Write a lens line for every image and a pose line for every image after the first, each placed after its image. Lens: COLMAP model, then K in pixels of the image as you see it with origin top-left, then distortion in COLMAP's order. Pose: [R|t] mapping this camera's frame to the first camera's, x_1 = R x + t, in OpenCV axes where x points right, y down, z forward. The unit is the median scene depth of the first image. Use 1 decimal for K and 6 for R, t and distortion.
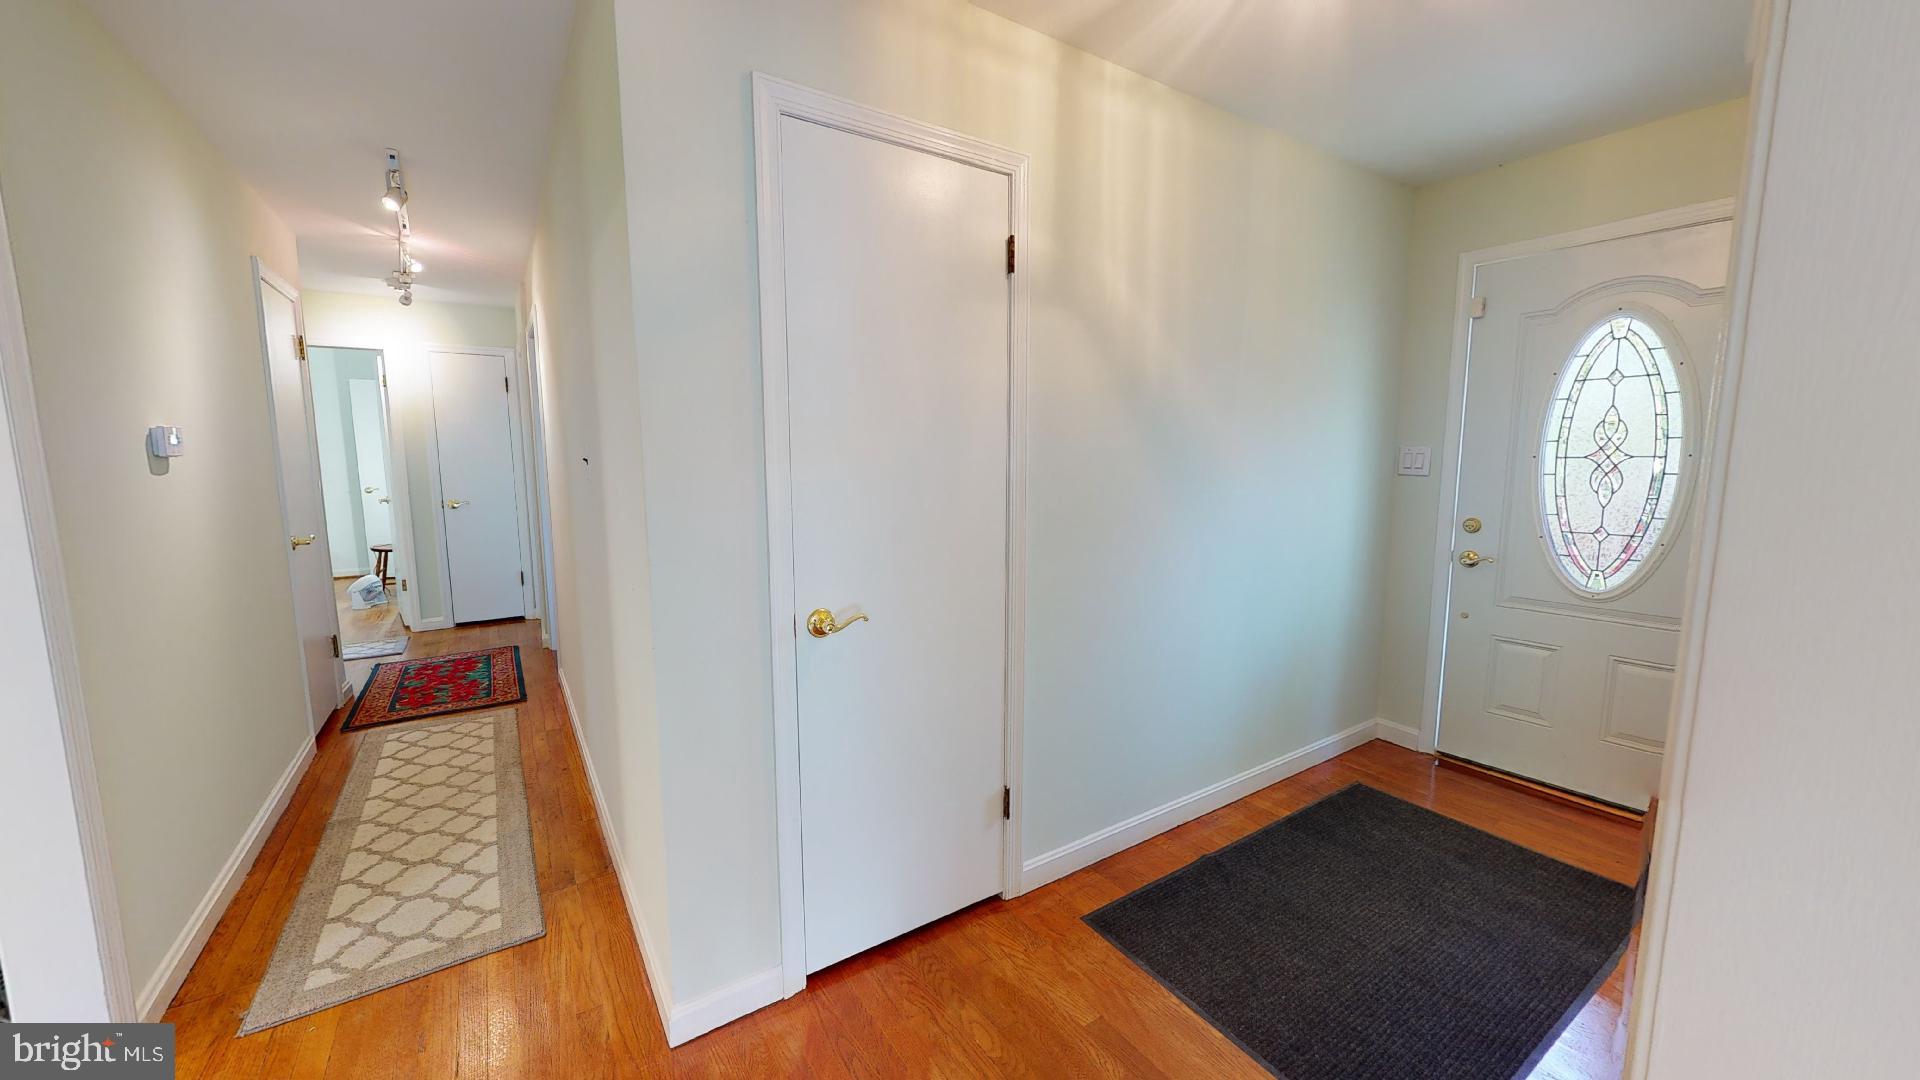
lens RADIAL K [[697.5, 0, 952.4], [0, 697.5, 542.4], [0, 0, 1]] dist [-0.001793, 0.000281]
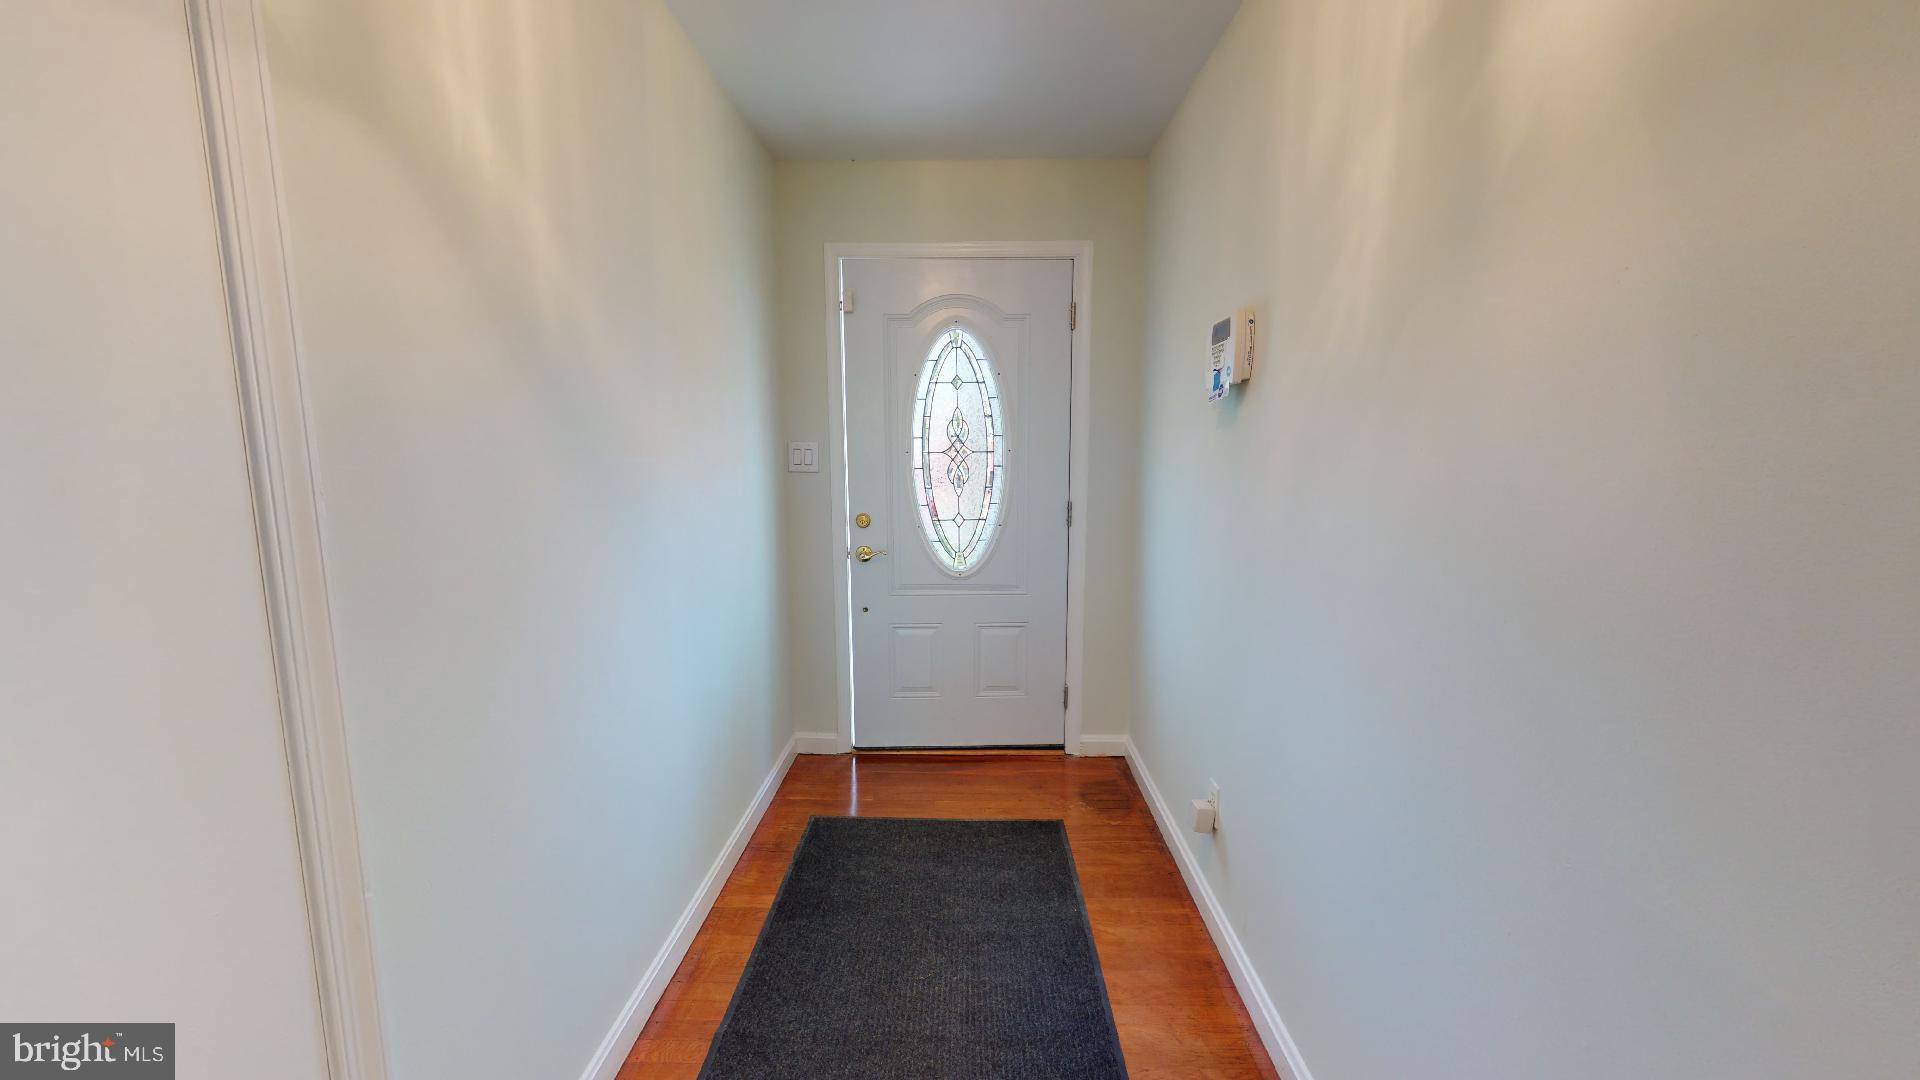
lens RADIAL K [[697.5, 0, 948.1], [0, 697.5, 540.9], [0, 0, 1]] dist [-0.001793, 0.000281]
pose [[0.561031, -0.107017, 0.820848, -0.017633], [0.107170, 0.992653, 0.056167, -0.039771], [-0.820828, 0.056459, 0.568379, 0.336346]]
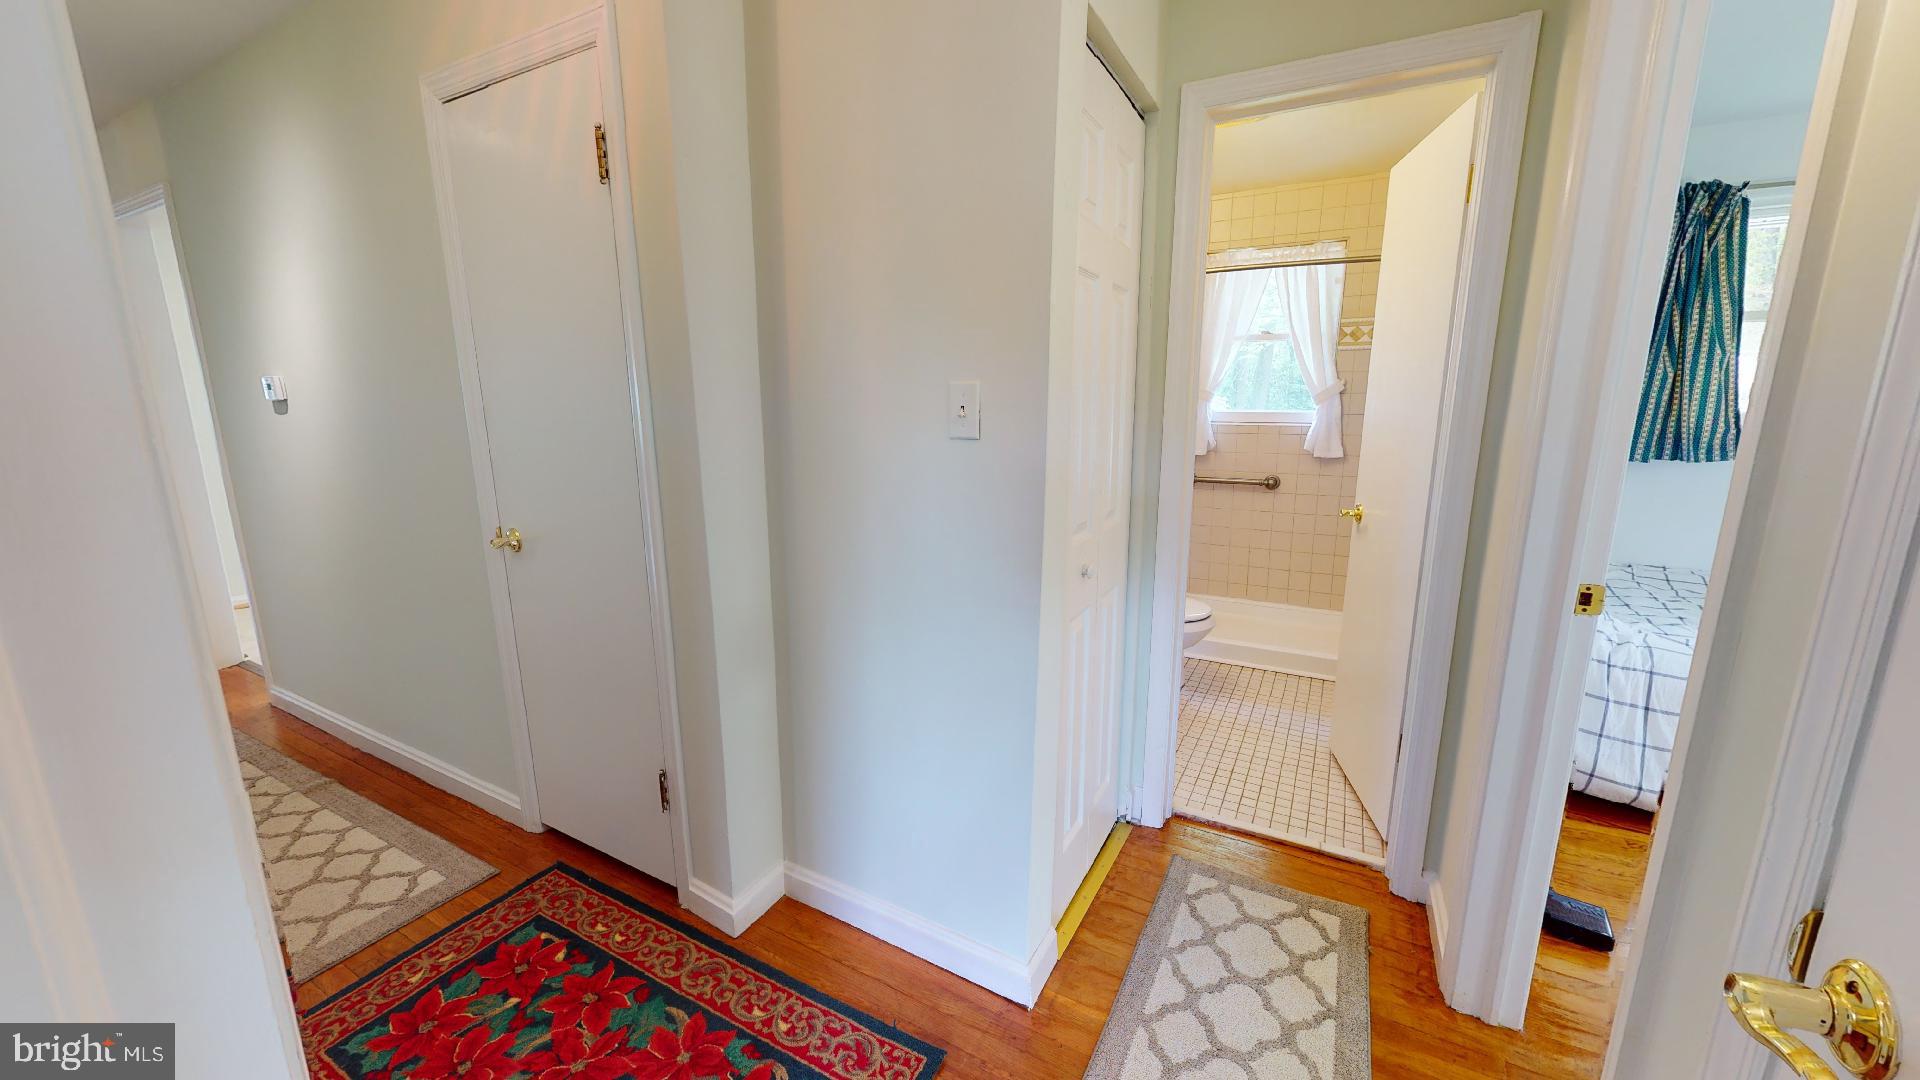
lens RADIAL K [[697.5, 0, 958.9], [0, 697.5, 543.3], [0, 0, 1]] dist [-0.001793, 0.000281]
pose [[-0.879494, 0.092224, -0.466889, -1.162104], [-0.064816, 0.948691, 0.309490, -0.251425], [0.471476, 0.302456, -0.828390, 1.983996]]
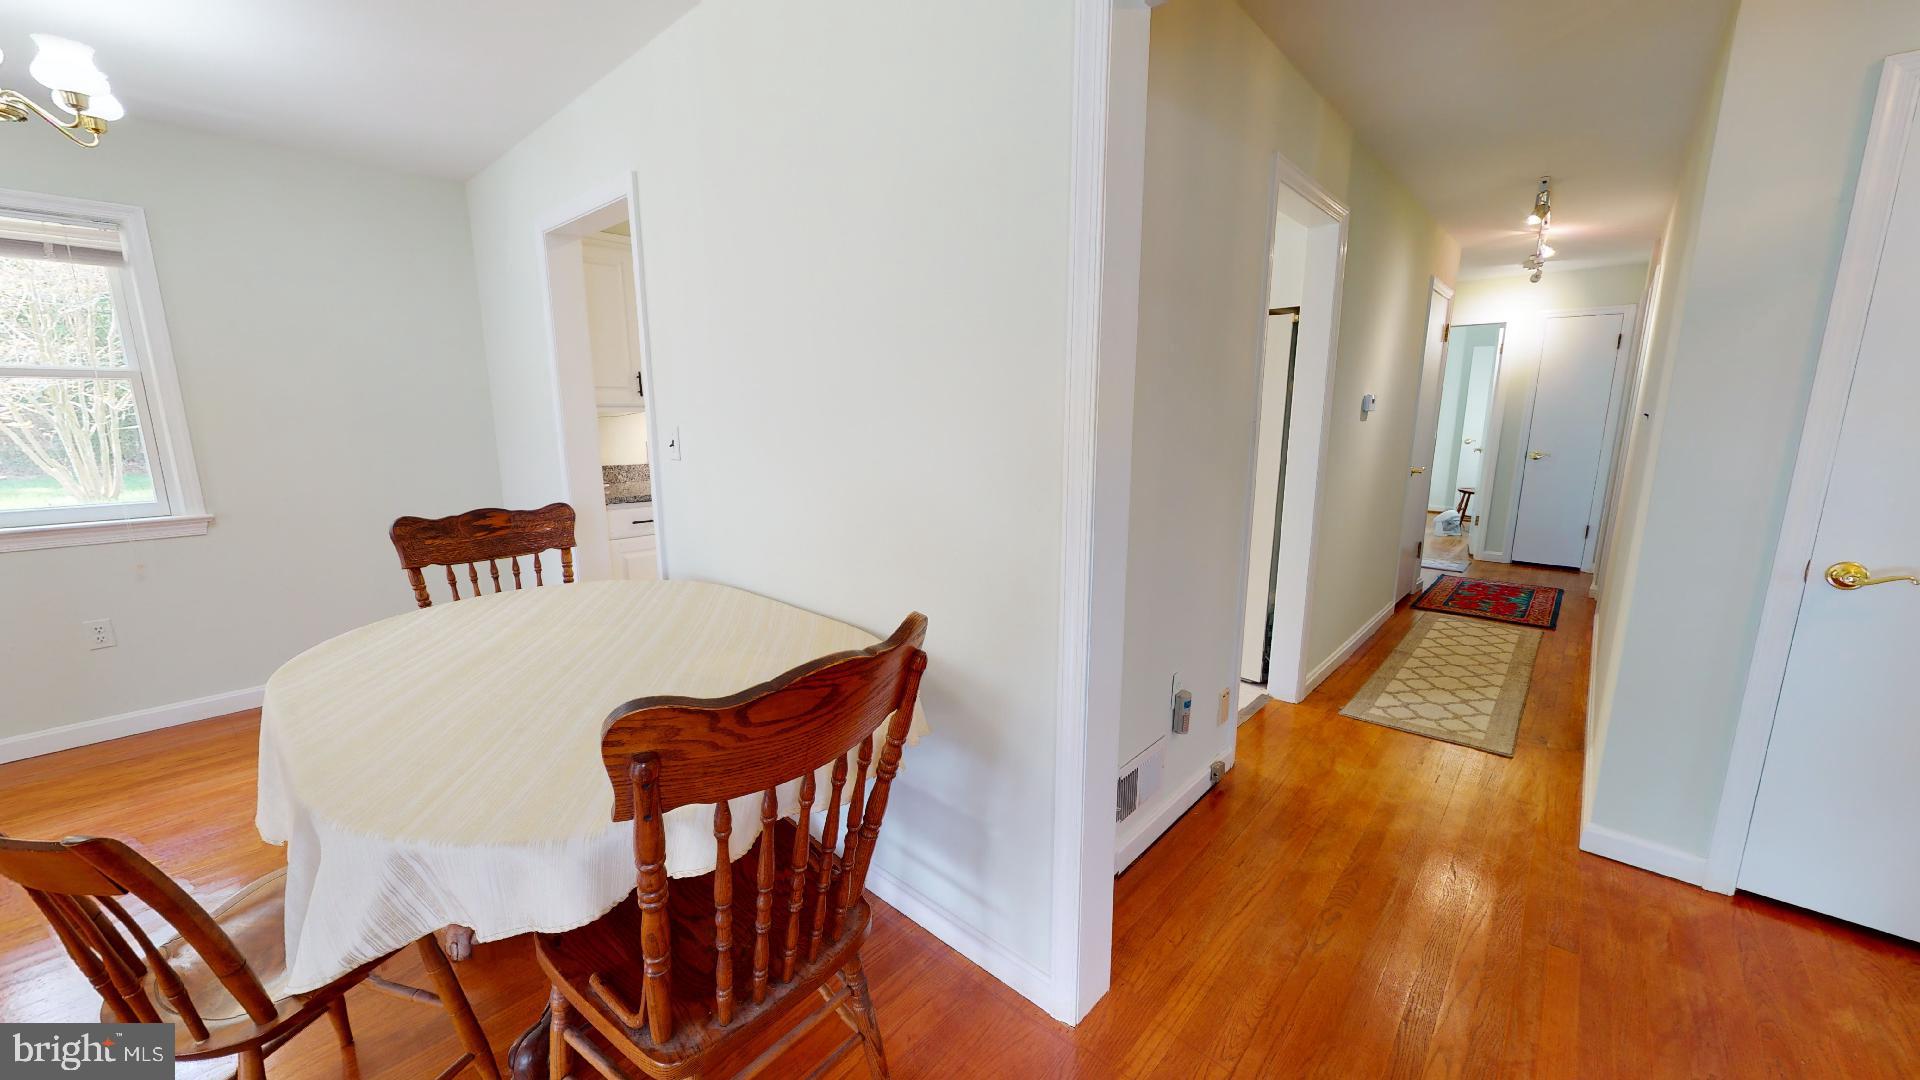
lens RADIAL K [[697.5, 0, 968.5], [0, 697.5, 541.7], [0, 0, 1]] dist [-0.001793, 0.000281]
pose [[0.253729, 0.180479, -0.950289, 0.280936], [-0.124171, 0.980388, 0.153042, 0.043774], [0.959272, 0.079167, 0.271163, -0.331451]]
